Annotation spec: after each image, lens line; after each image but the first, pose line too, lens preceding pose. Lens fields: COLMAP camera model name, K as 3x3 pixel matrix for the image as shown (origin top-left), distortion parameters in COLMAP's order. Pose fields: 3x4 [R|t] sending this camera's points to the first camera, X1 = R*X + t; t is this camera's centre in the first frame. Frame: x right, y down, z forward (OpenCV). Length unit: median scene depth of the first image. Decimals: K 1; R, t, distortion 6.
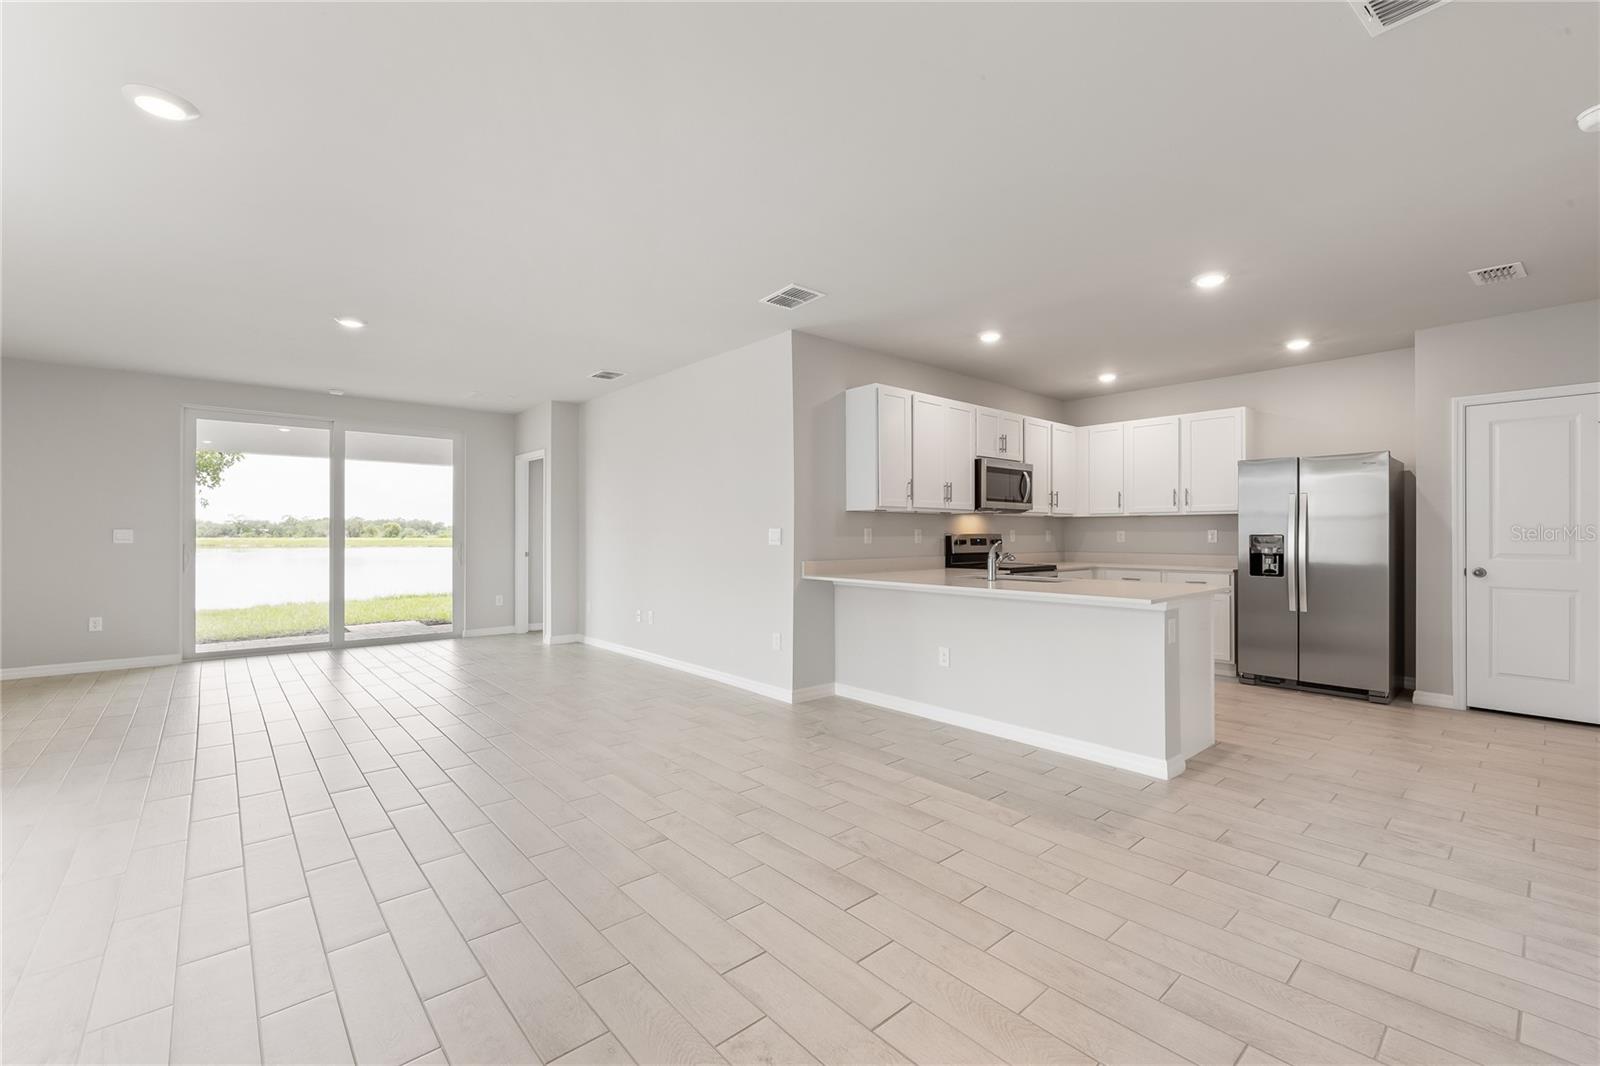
lens RADIAL K [[670.6, 0, 807.0], [0, 670.6, 533.5], [0, 0, 1]] dist [0.000072, -0.000005]
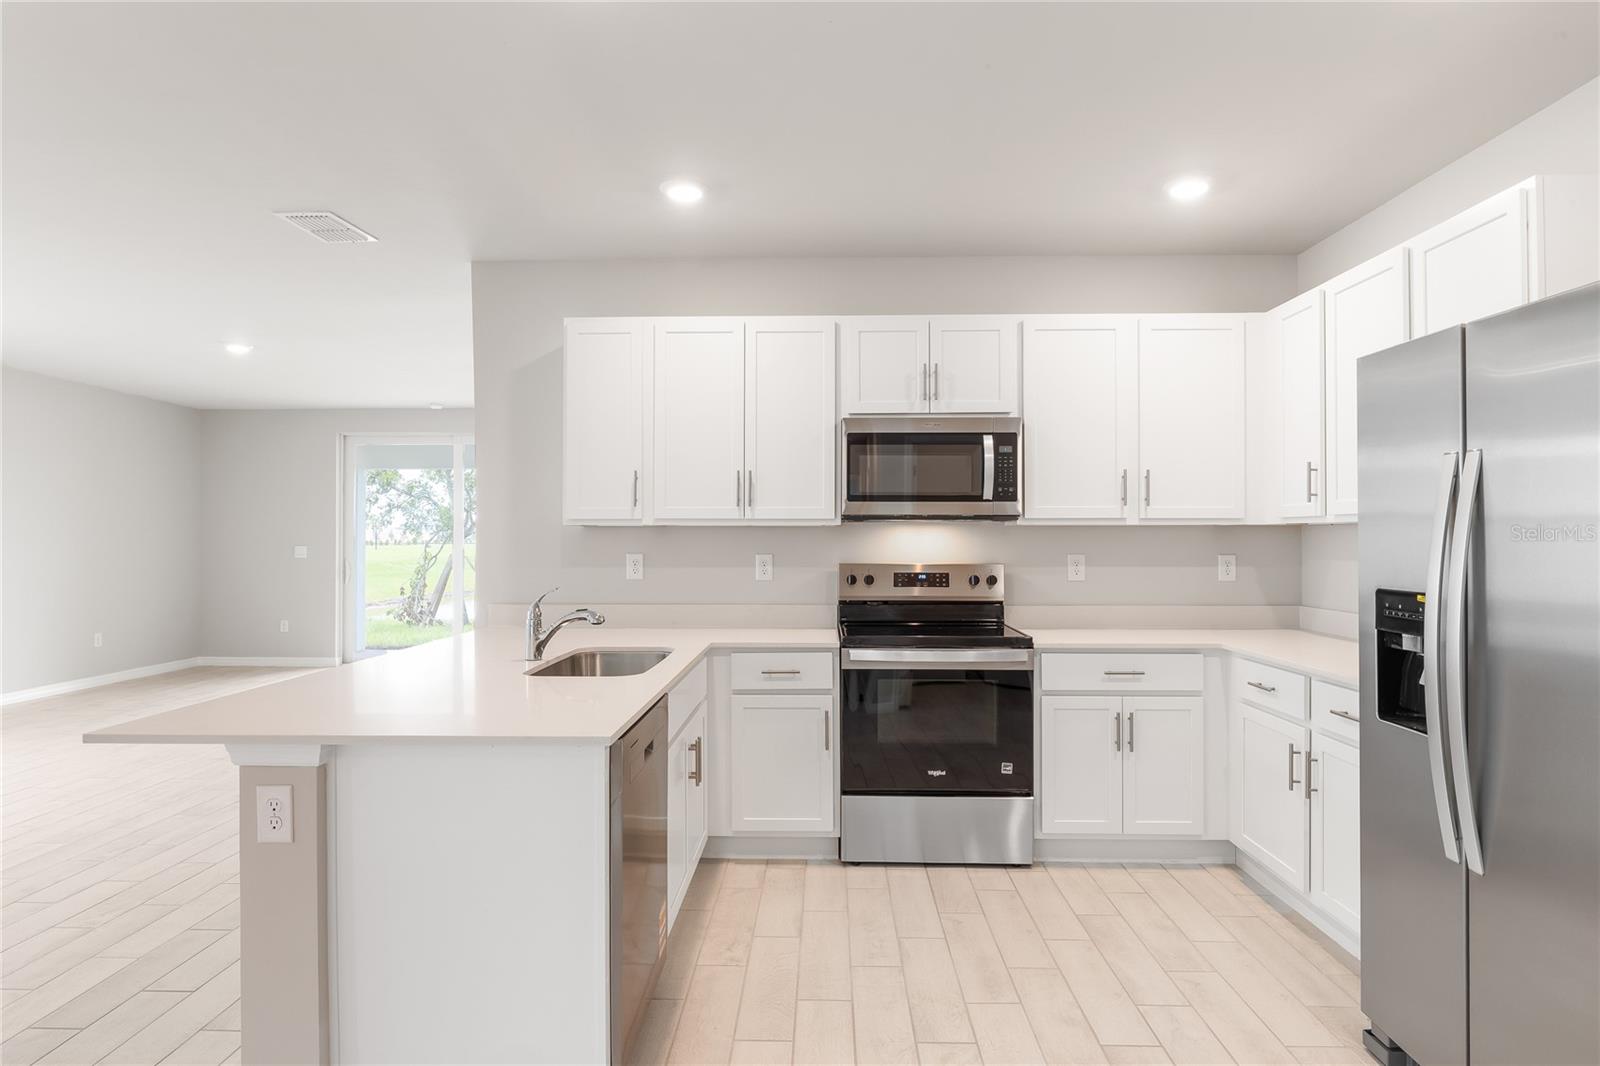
lens RADIAL K [[904.0, 0, 800.0], [0, 904.0, 533.0], [0, 0, 1]] dist [0.000109, -0.000272]
pose [[0.728819, -0.003384, -0.684698, 0.676390], [-0.000220, 0.999987, -0.005176, -0.020299], [0.684707, 0.003923, 0.728808, 0.450845]]
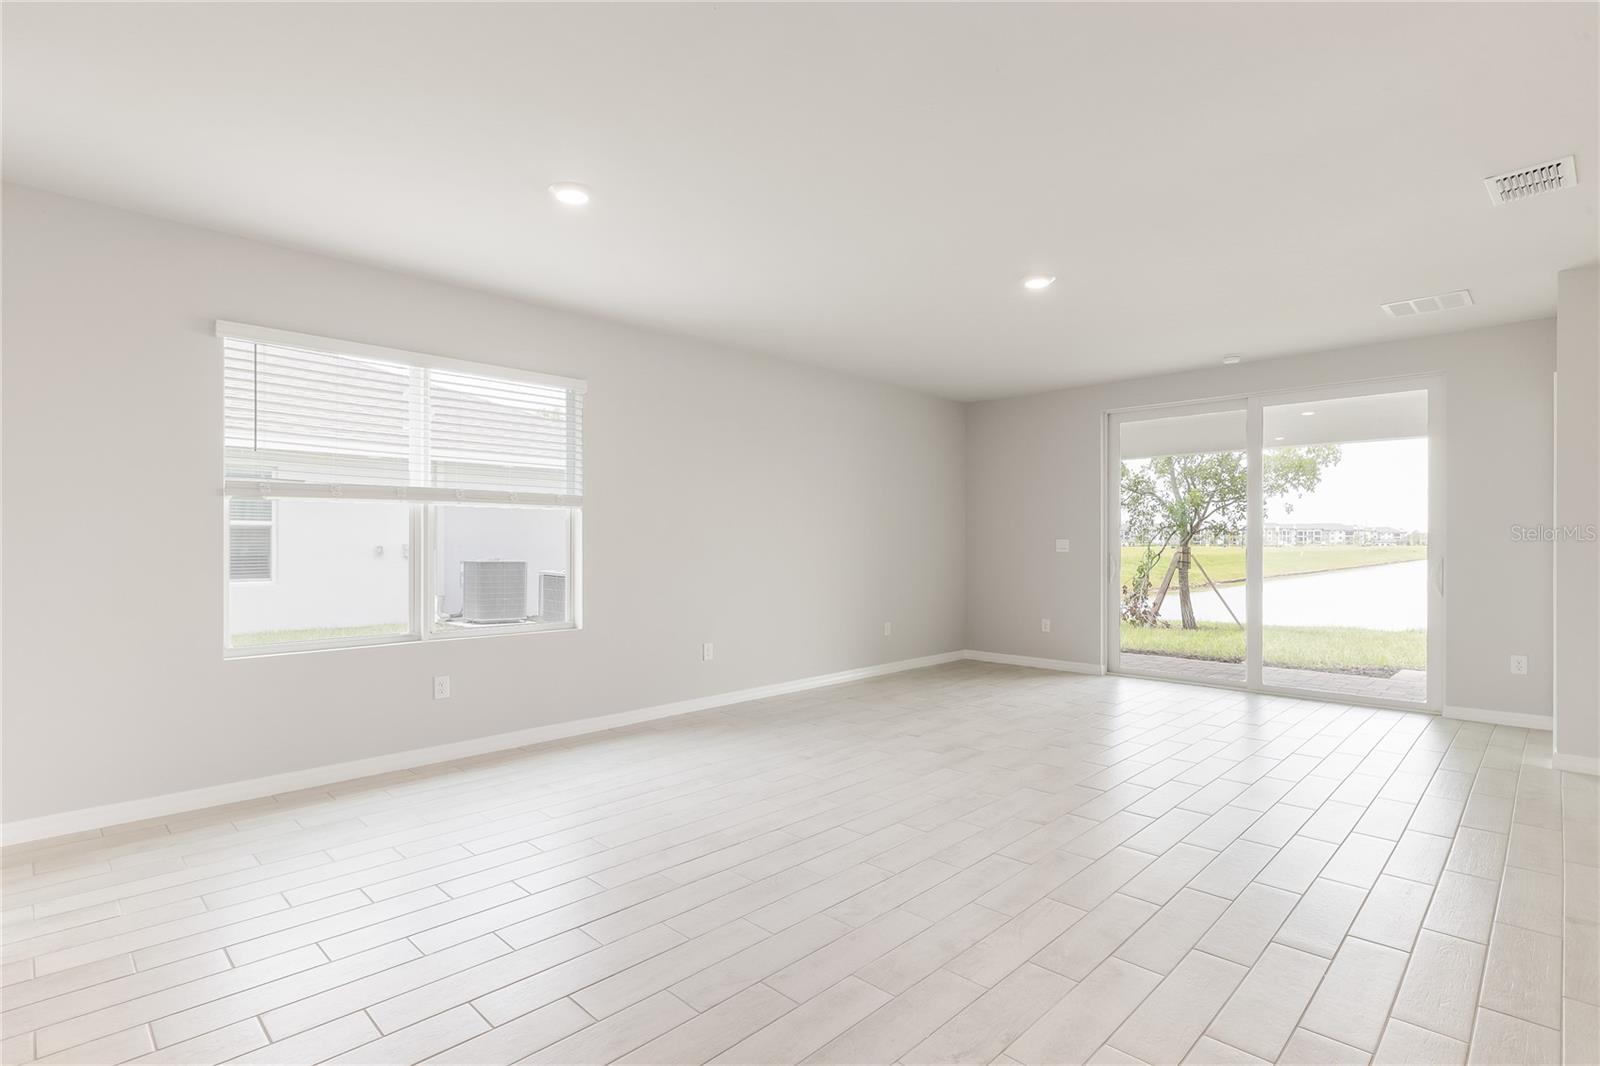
lens RADIAL K [[775.0, 0, 800.0], [0, 775.0, 533.0], [0, 0, 1]] dist [-0.000953, -0.000289]
pose [[0.066647, -0.011304, -0.997713, 0.174680], [0.000942, 0.999936, -0.011266, -0.001979], [0.997776, -0.000189, 0.066654, 0.502935]]
